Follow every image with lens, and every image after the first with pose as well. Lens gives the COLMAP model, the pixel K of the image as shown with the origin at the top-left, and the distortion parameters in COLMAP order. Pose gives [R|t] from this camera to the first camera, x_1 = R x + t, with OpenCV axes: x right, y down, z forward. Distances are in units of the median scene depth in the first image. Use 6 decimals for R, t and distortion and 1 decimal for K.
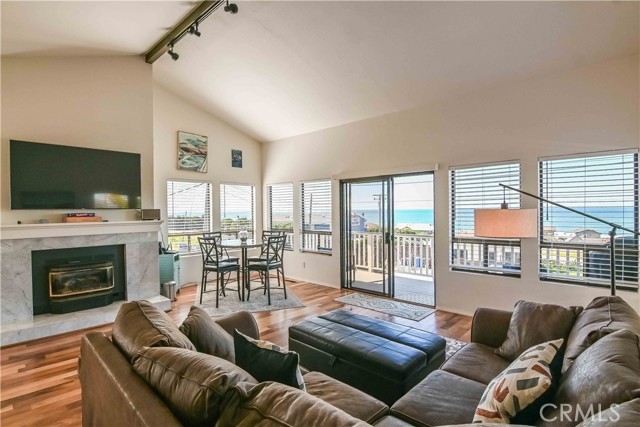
lens RADIAL K [[321.3, 0, 320.0], [0, 321.3, 213.5], [0, 0, 1]] dist [-0.011702, -0.001337]
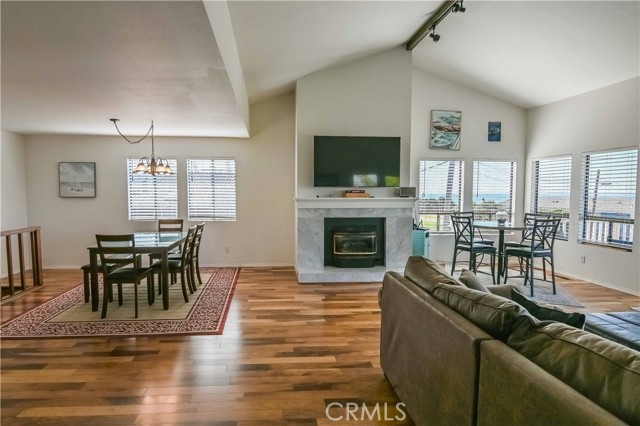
lens RADIAL K [[349.2, 0, 292.7], [0, 349.2, 213.2], [0, 0, 1]] dist [-0.001182, -0.013110]
pose [[0.734064, 0.051021, -0.677160, -0.005005], [-0.016045, 0.998198, 0.057816, 0.011878], [0.678890, -0.031575, 0.733561, -0.135000]]
